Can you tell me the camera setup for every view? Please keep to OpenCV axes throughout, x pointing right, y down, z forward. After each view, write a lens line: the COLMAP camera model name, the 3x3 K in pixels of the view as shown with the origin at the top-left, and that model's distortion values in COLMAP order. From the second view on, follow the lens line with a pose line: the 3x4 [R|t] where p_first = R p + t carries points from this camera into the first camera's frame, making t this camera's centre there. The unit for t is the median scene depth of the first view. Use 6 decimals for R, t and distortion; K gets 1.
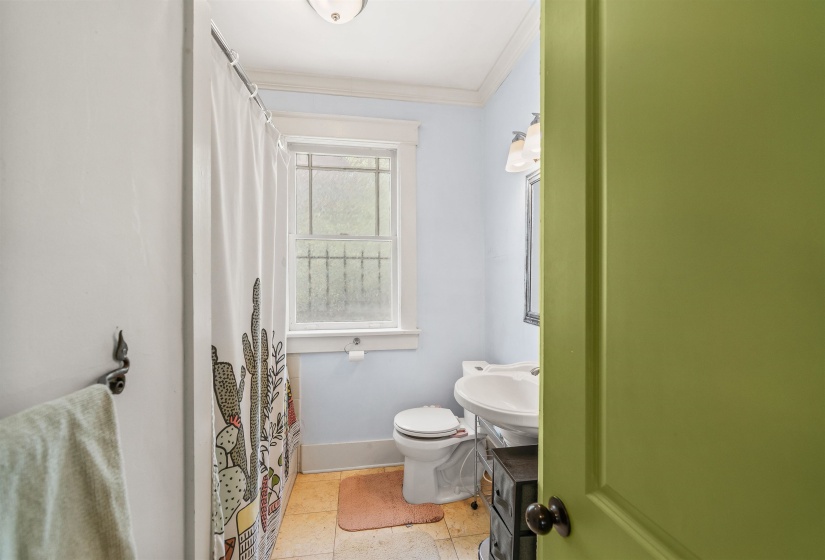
lens RADIAL K [[309.9, 0, 410.2], [0, 309.9, 280.9], [0, 0, 1]] dist [-0.005858, -0.000076]
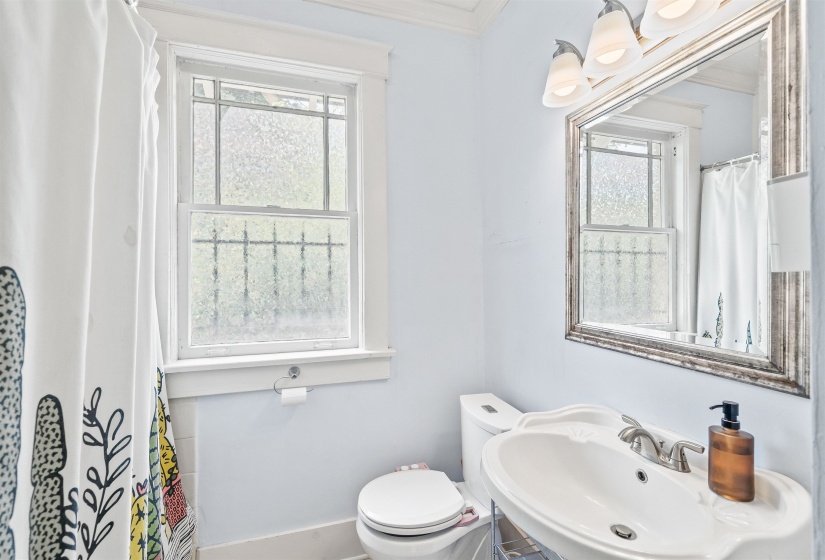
lens RADIAL K [[309.9, 0, 415.4], [0, 309.9, 277.5], [0, 0, 1]] dist [-0.005858, -0.000076]
pose [[0.979496, -0.002554, 0.201447, -0.054492], [0.003941, 0.999971, -0.006485, 0.004291], [-0.201424, 0.007146, 0.979478, 0.315339]]
